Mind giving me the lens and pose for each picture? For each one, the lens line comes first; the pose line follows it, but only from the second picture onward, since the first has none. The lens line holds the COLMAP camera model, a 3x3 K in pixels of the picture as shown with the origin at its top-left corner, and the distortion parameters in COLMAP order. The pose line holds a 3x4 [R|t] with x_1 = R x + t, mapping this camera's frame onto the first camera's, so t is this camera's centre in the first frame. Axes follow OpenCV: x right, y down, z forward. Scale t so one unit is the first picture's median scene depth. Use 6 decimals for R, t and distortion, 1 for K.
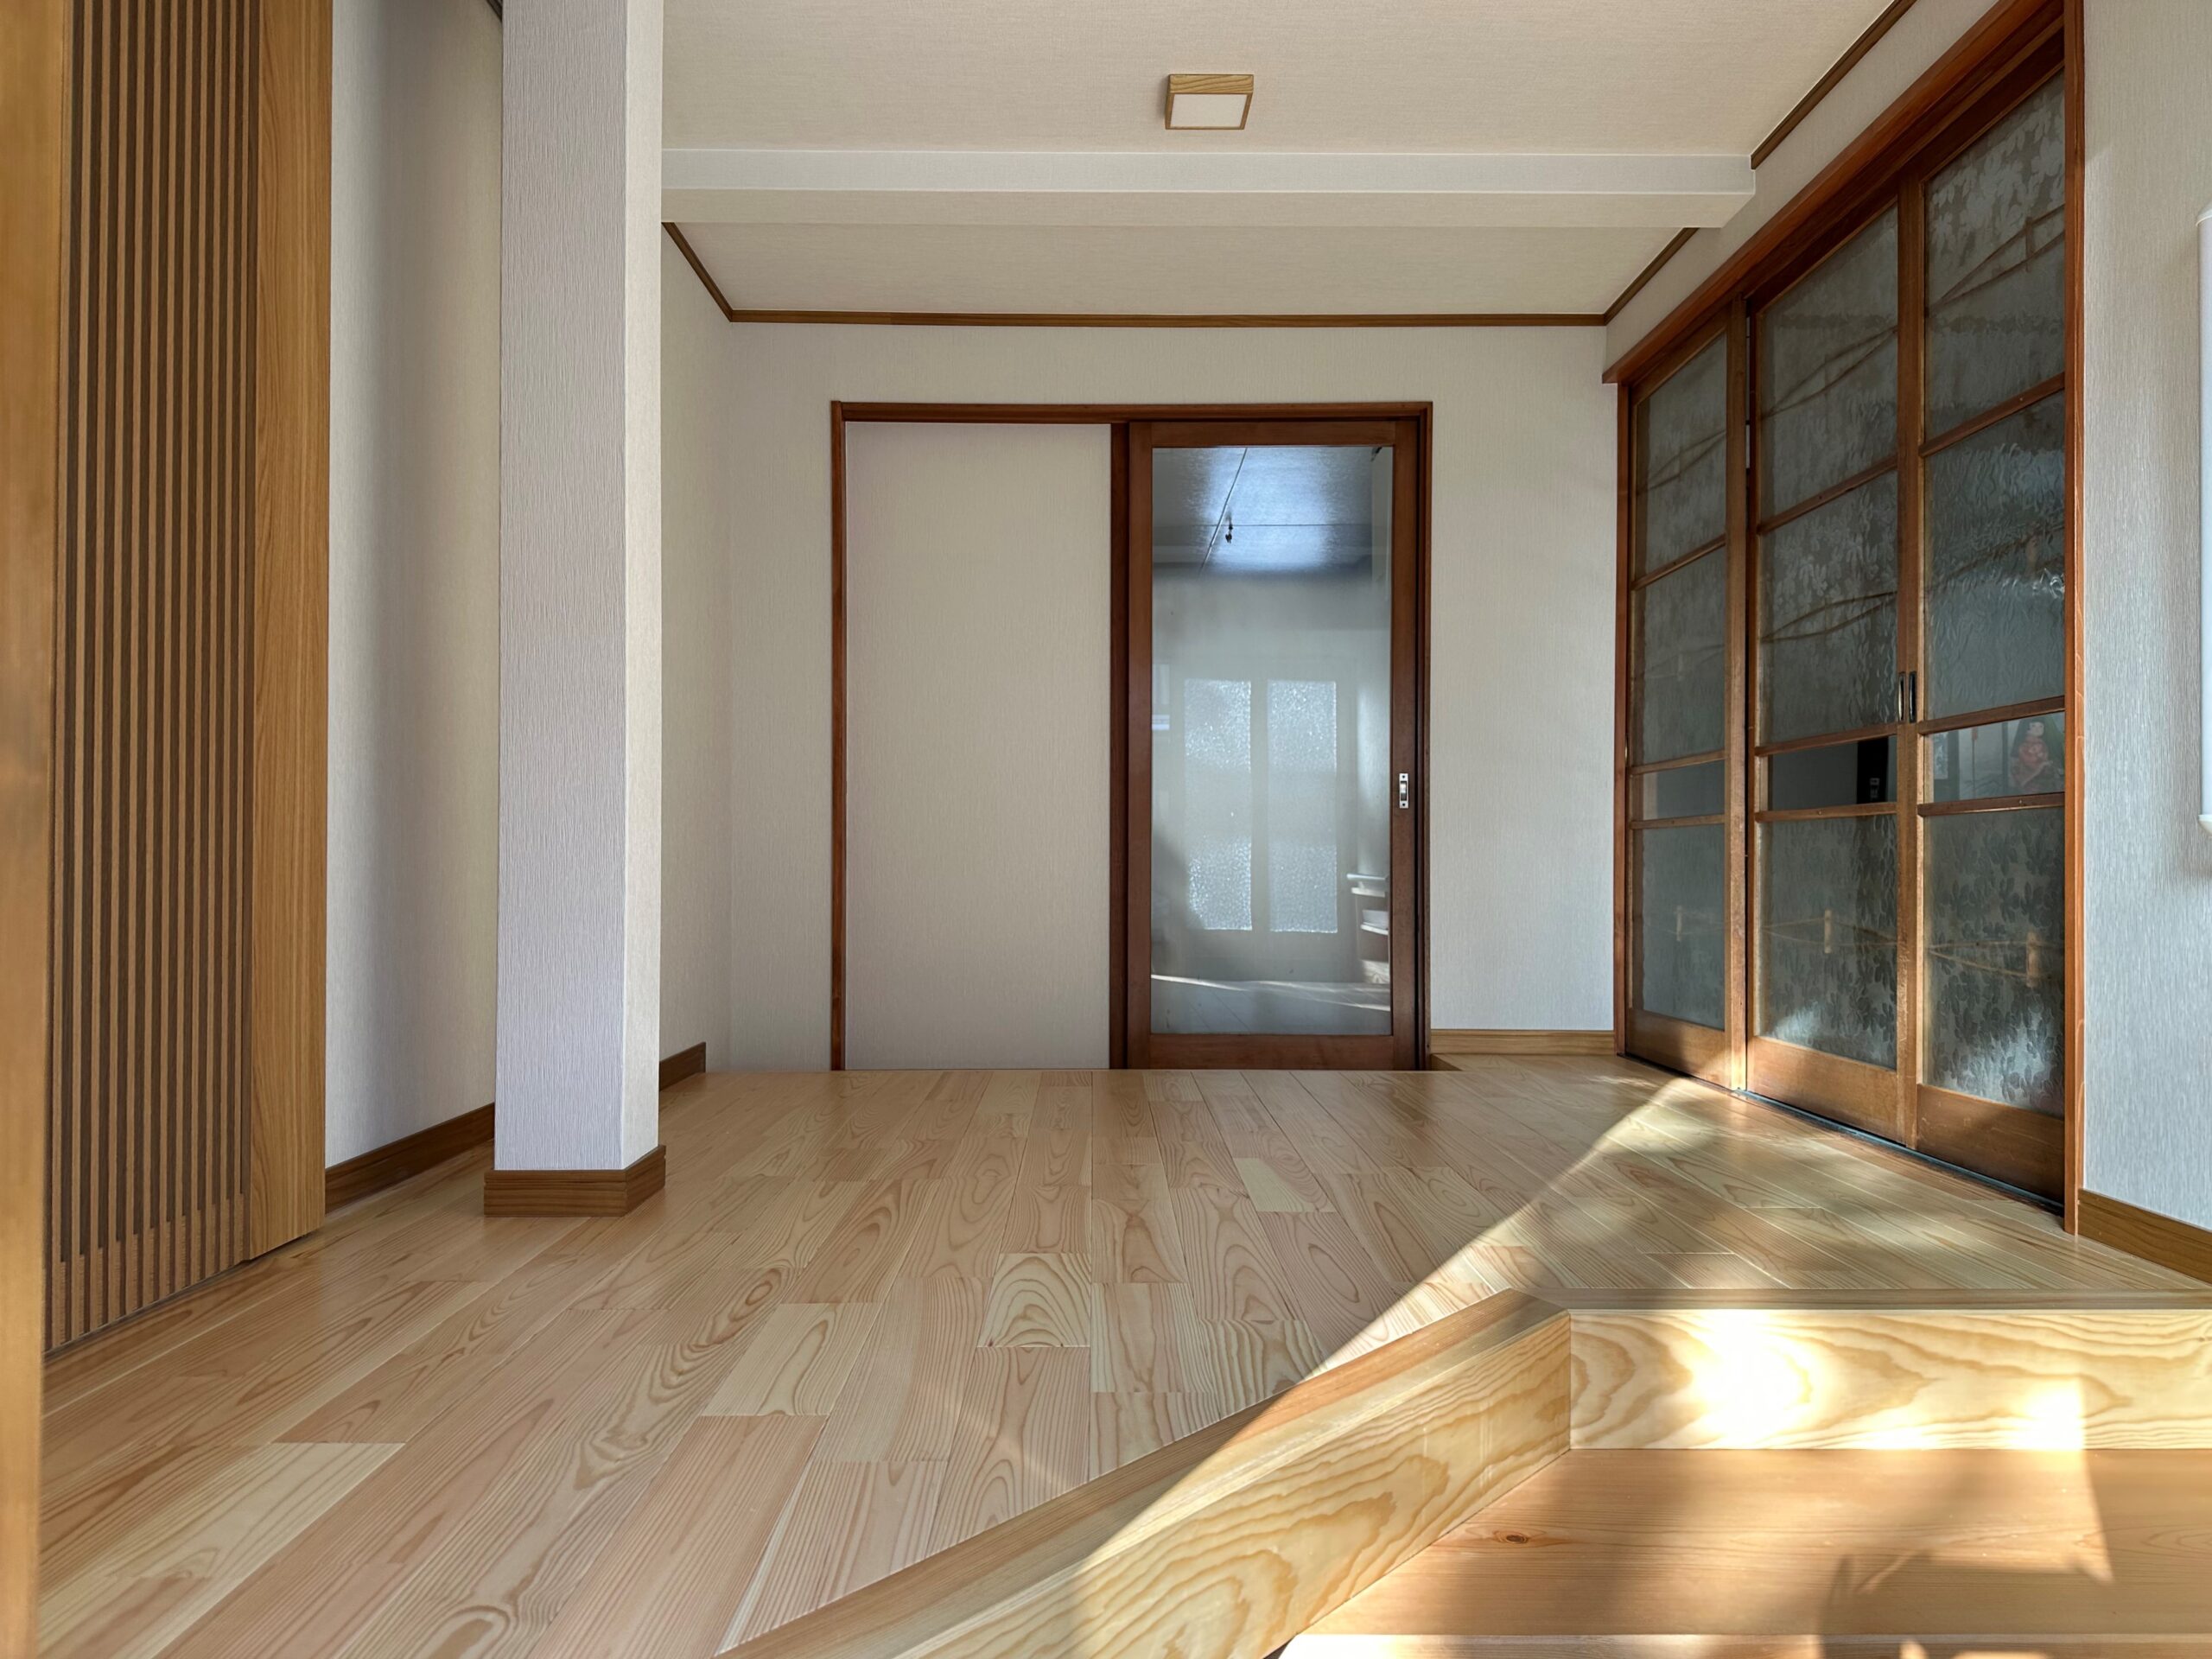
lens RADIAL K [[1573.8, 0, 1094.7], [0, 1573.8, 843.8], [0, 0, 1]] dist [0.116524, -0.167967]
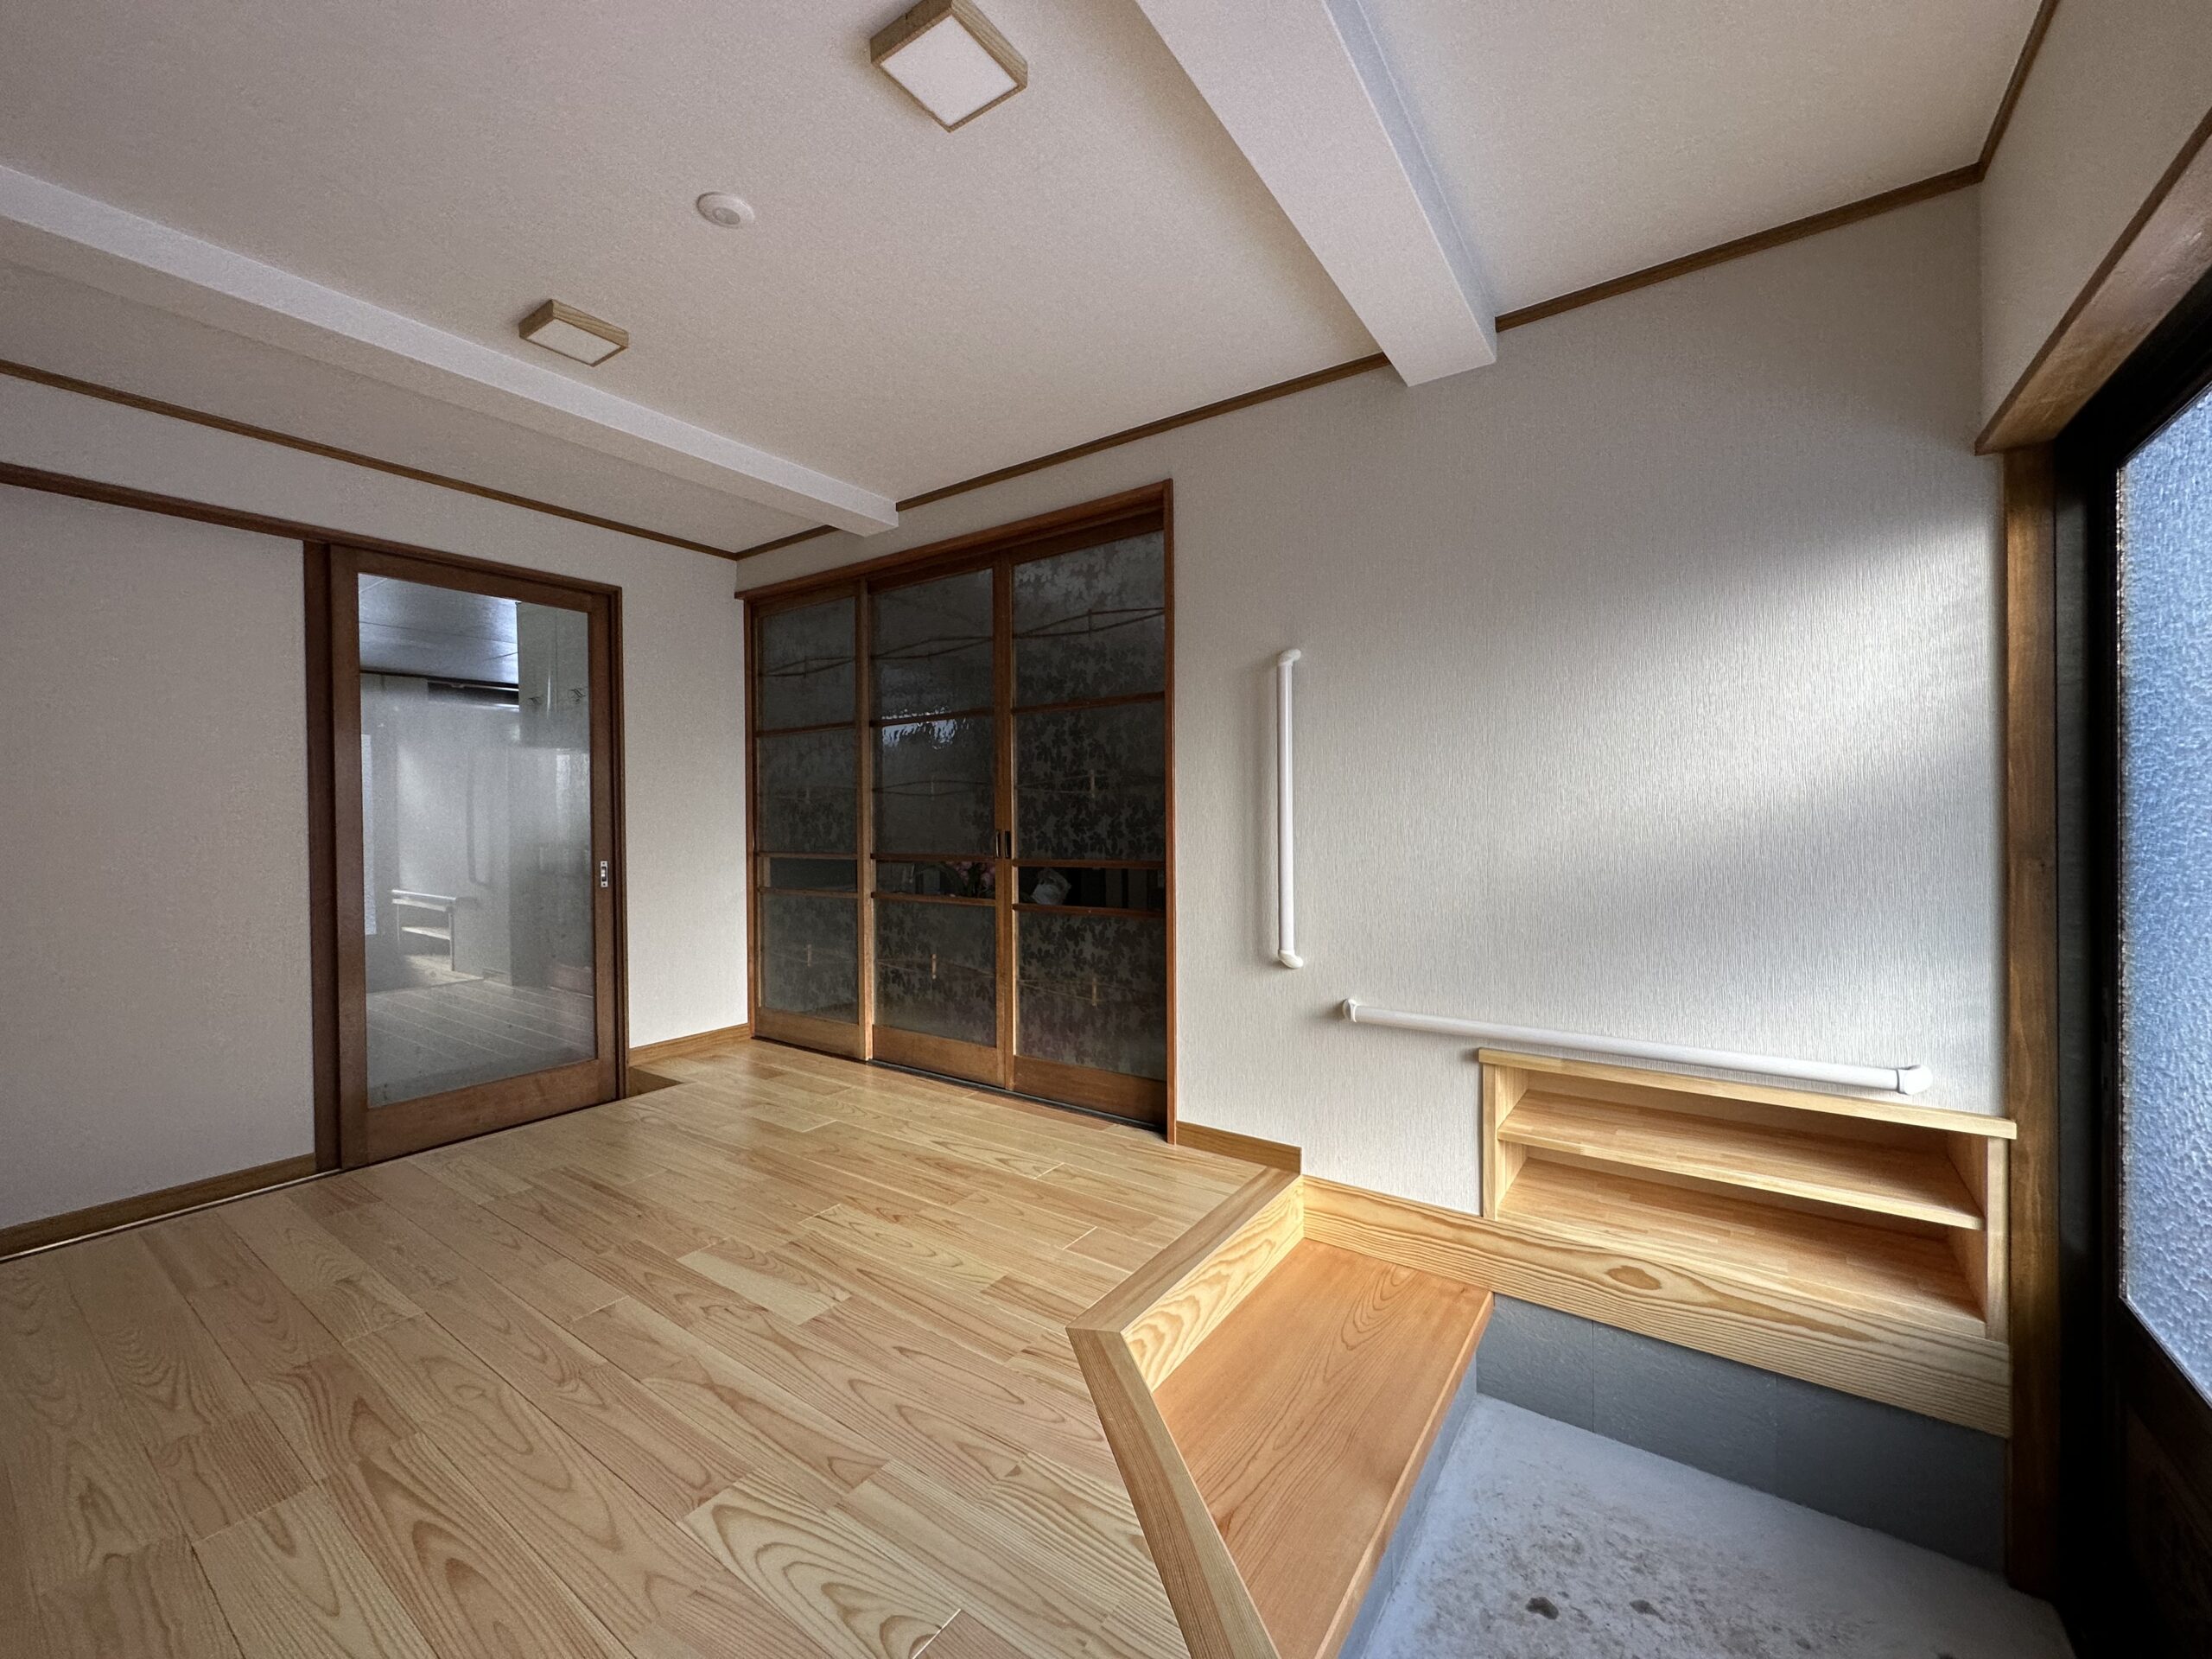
lens RADIAL K [[882.0, 0, 1106.0], [0, 882.0, 829.5], [0, 0, 1]] dist [0.000175, 0.000327]
pose [[0.574995, -0.018910, 0.817939, -0.316896], [-0.000218, 0.999729, 0.023266, -0.168342], [-0.818157, -0.013556, 0.574835, 0.435807]]
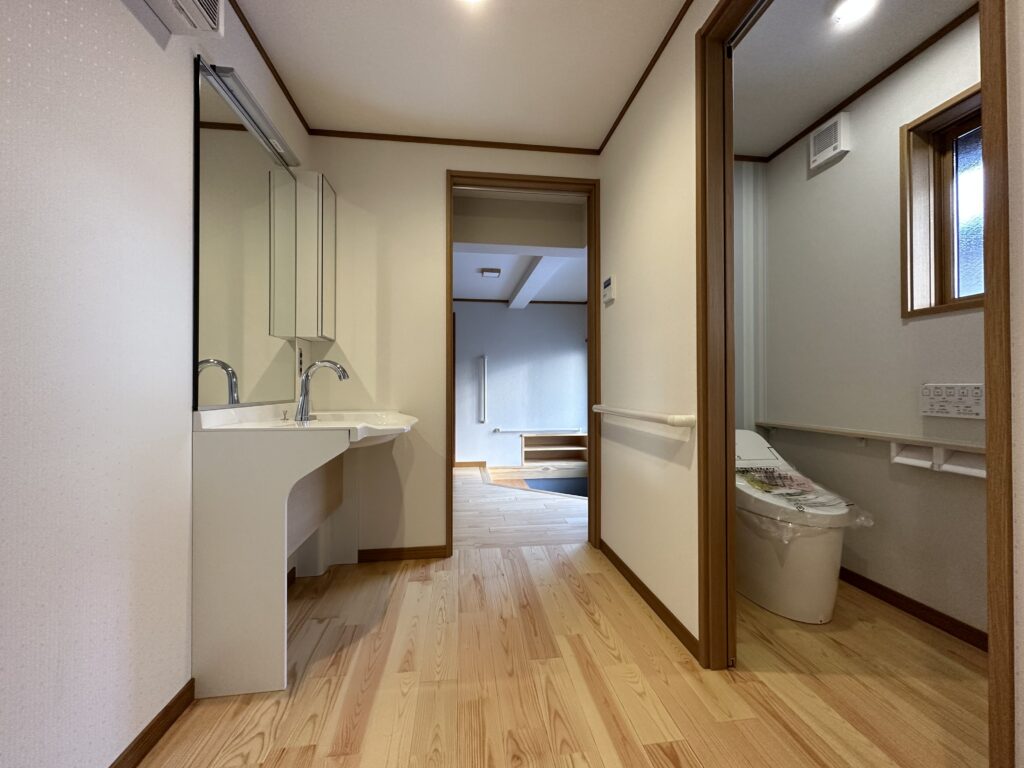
lens RADIAL K [[408.5, 0, 510.7], [0, 408.5, 382.9], [0, 0, 1]] dist [-0.000336, 0.000067]
pose [[-0.120341, 0.010294, 0.992679, -1.533645], [-0.015430, 0.999806, -0.012239, -0.174539], [-0.992613, -0.016790, -0.120159, 0.955444]]
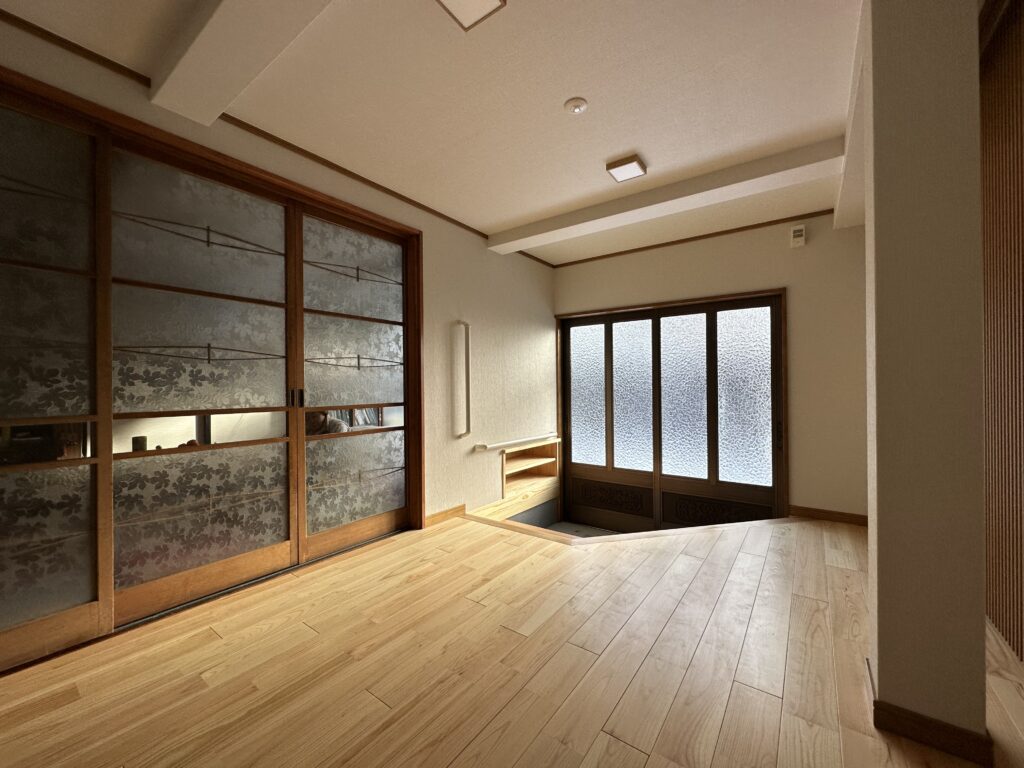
lens RADIAL K [[410.3, 0, 518.2], [0, 410.3, 385.5], [0, 0, 1]] dist [0.014866, 0.000060]
pose [[-0.811751, 0.003031, 0.583996, -0.255958], [-0.005155, 0.999910, -0.012356, -0.134816], [-0.583981, -0.013041, -0.811663, 1.733855]]
